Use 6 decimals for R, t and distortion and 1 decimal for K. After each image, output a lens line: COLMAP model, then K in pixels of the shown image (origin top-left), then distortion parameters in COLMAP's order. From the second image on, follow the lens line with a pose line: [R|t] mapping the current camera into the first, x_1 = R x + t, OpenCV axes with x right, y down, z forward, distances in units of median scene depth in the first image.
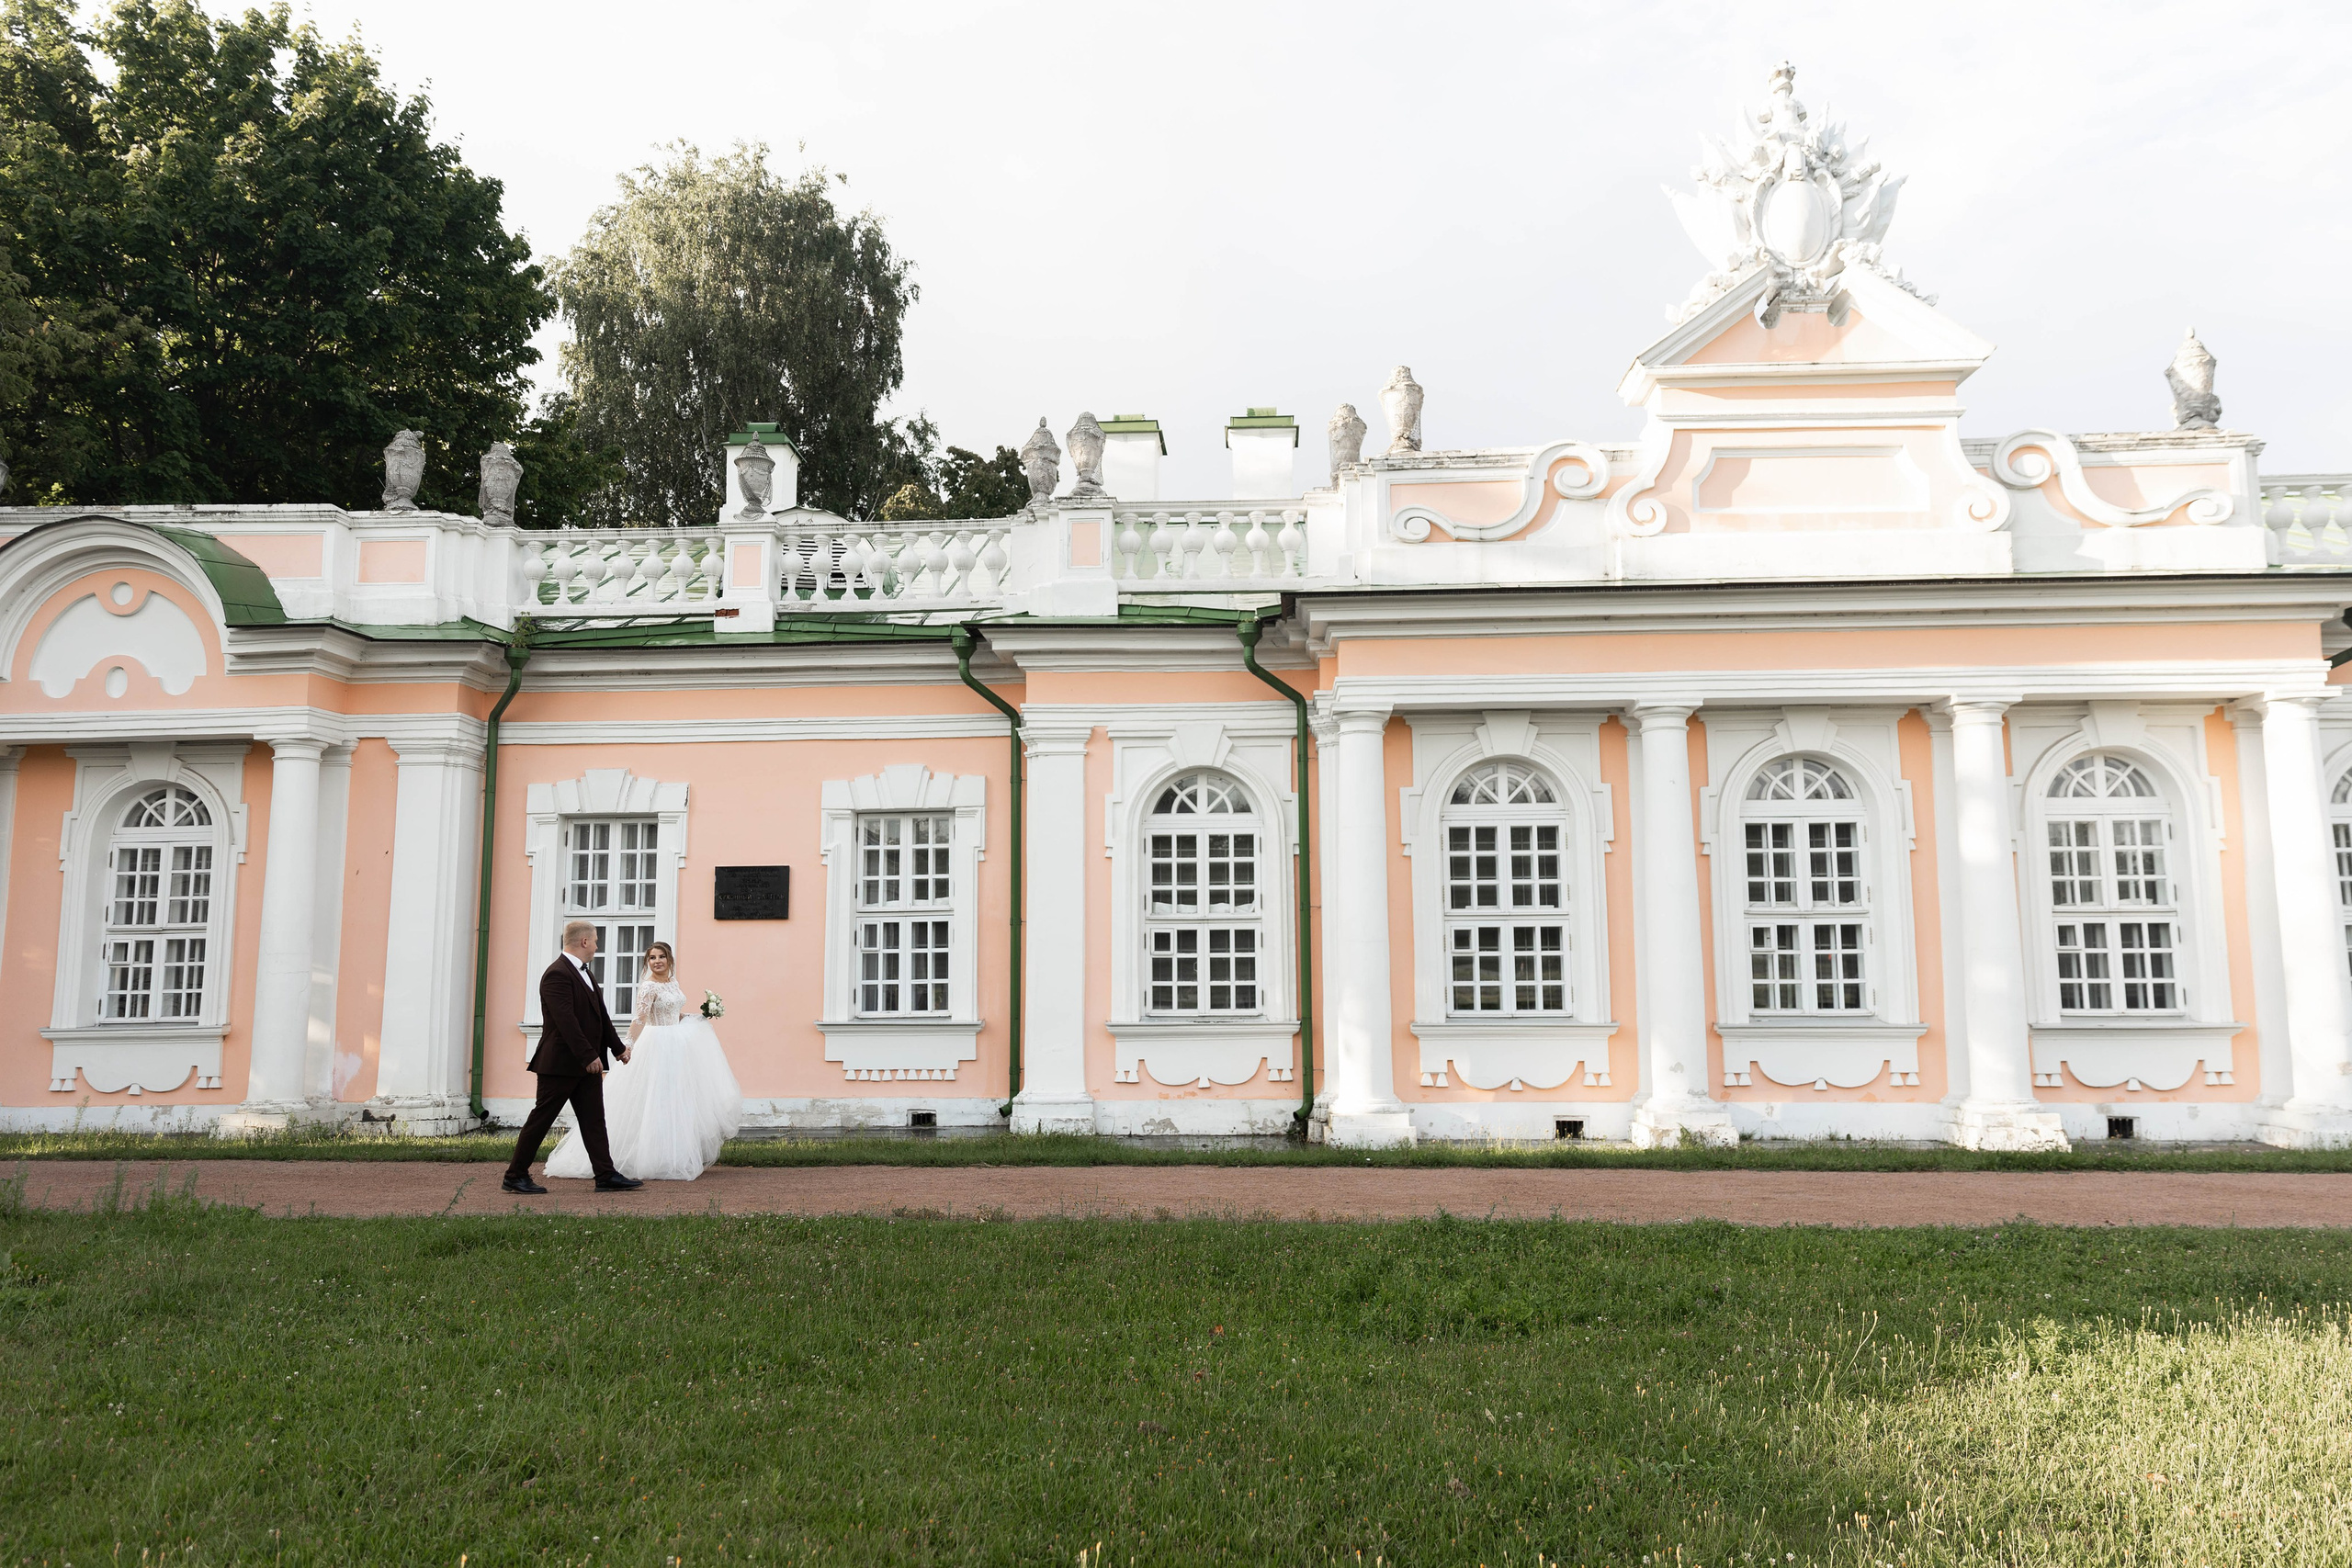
lens RADIAL K [[1513.7, 0, 1176.0], [0, 1513.7, 784.0], [0, 0, 1]] dist [0.014397, -0.004590]
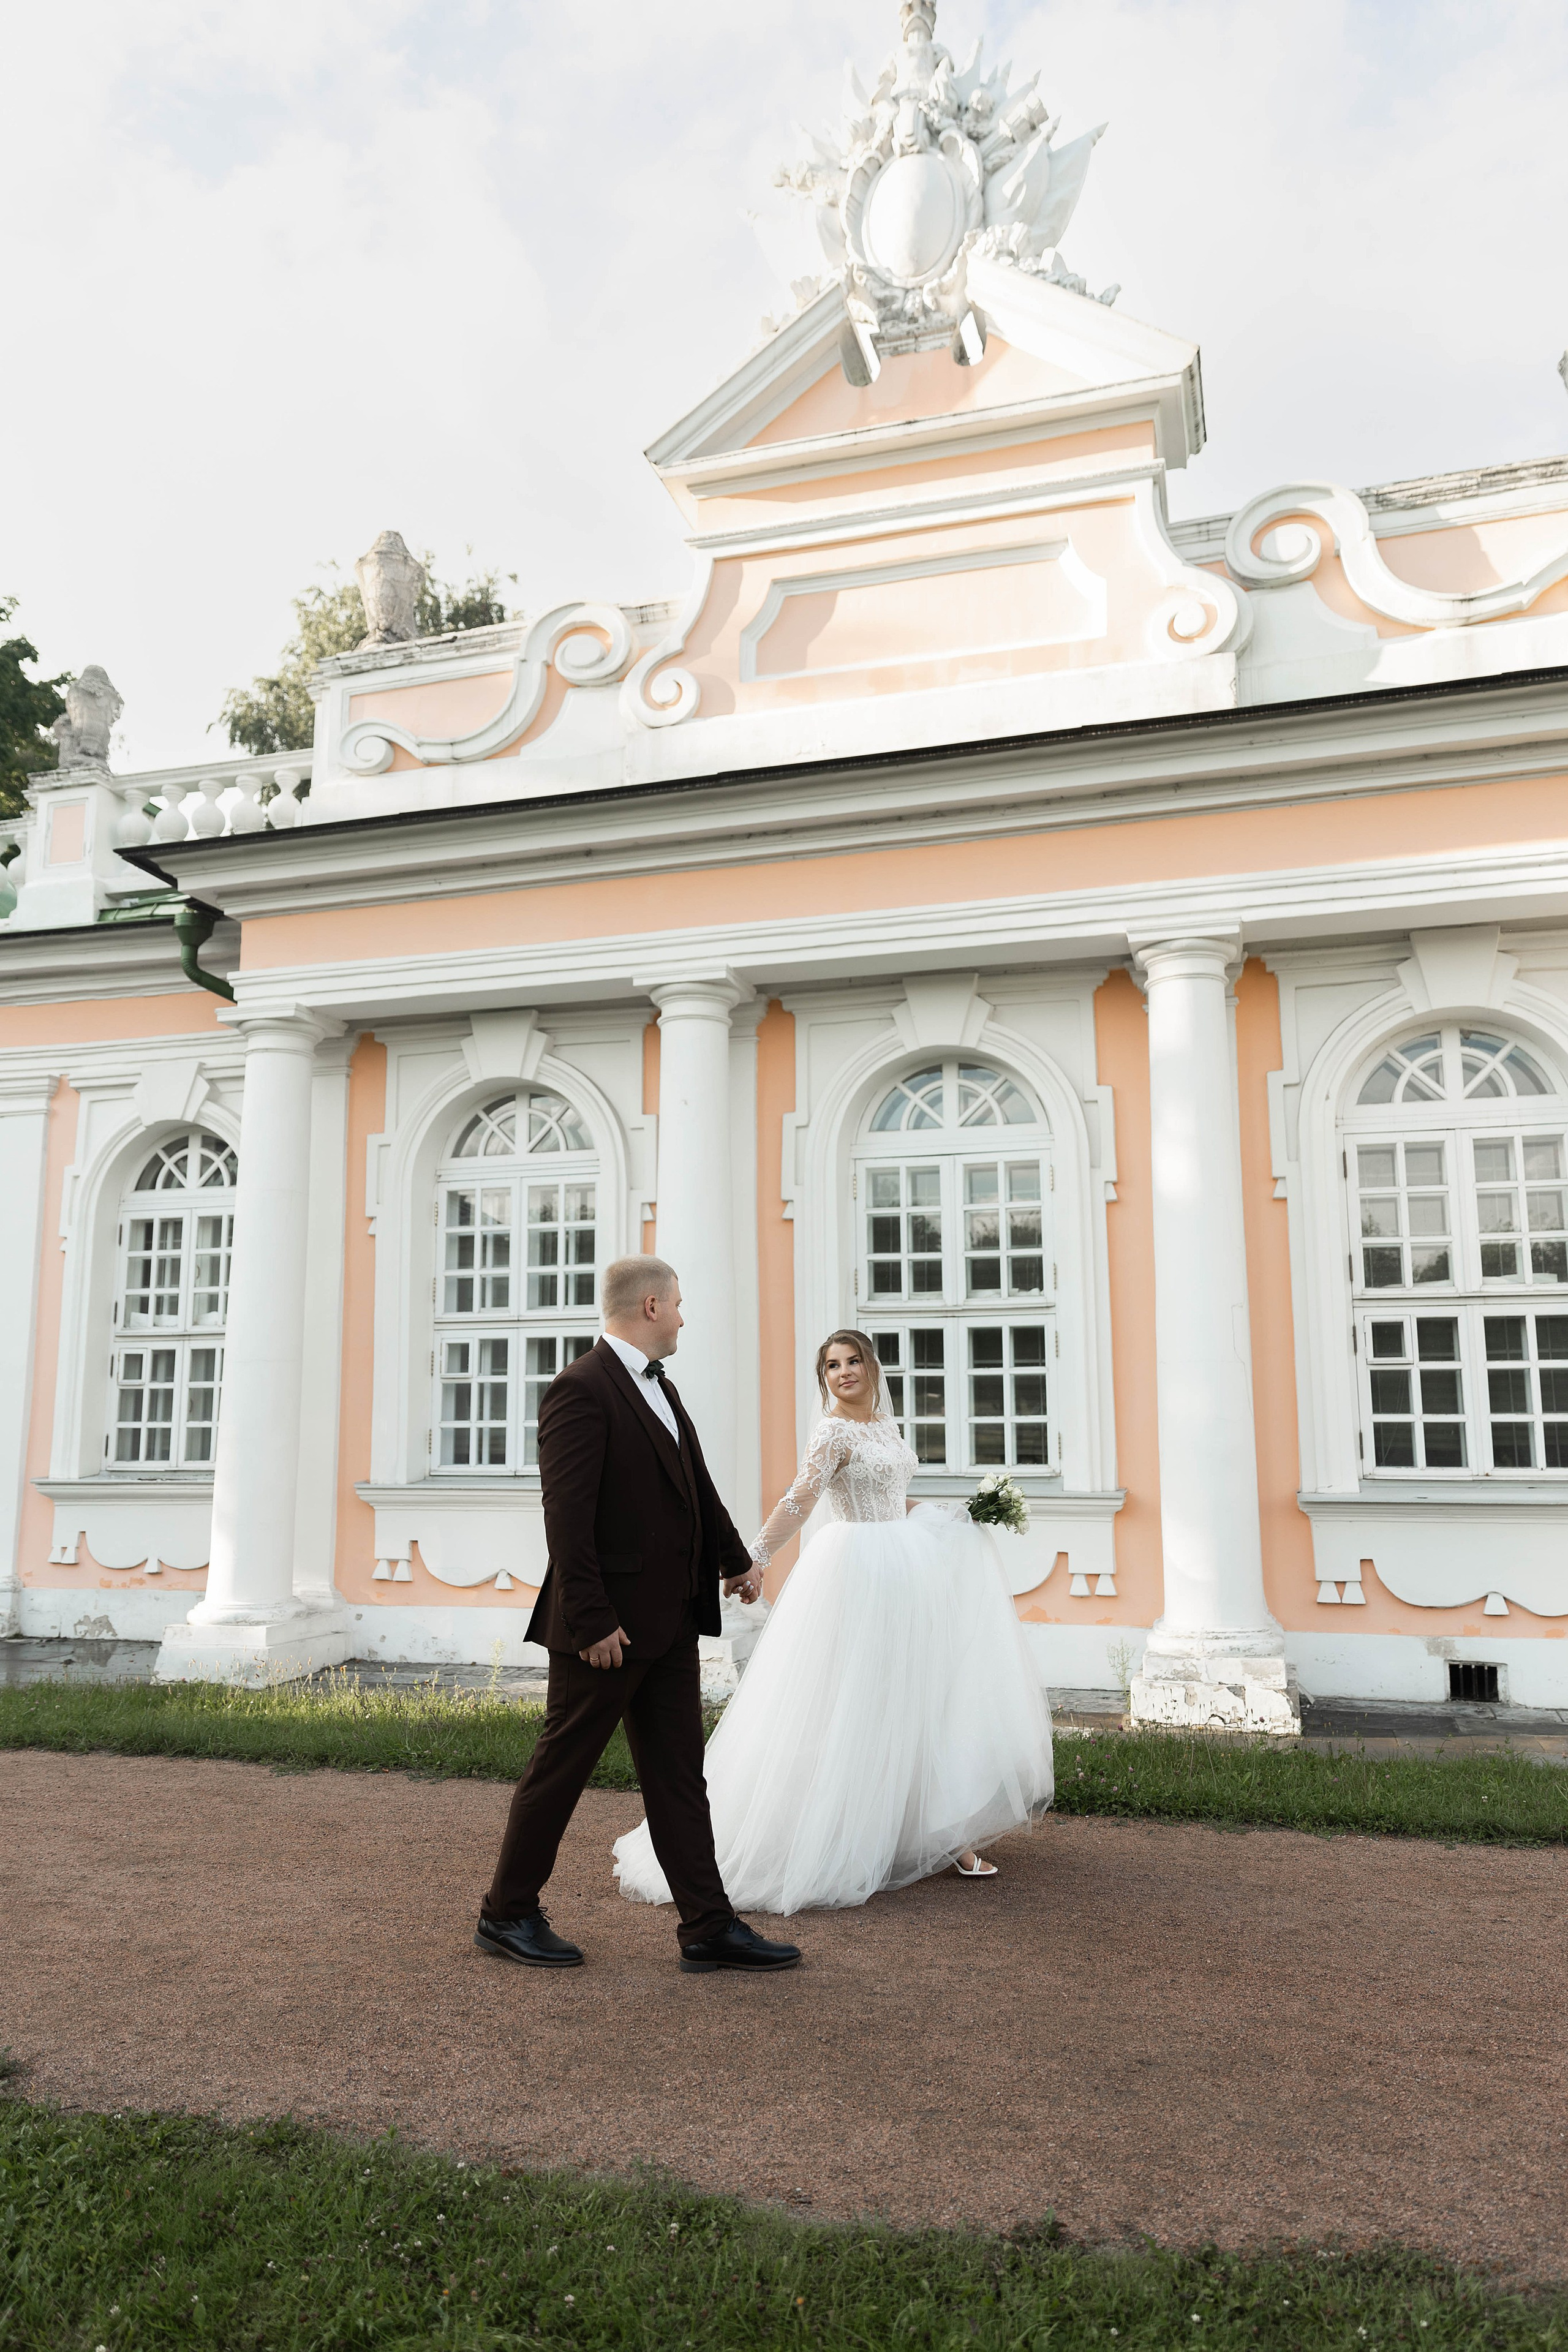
lens RADIAL K [[1513.9, 0, 784.0], [0, 1513.9, 1176.0], [0, 0, 1]] dist [0.014397, -0.004590]
pose [[0.976460, -0.035307, -0.212790, 0.479850], [0.029194, 0.999068, -0.031802, 0.048473], [0.213715, 0.024841, 0.976580, 0.380440]]
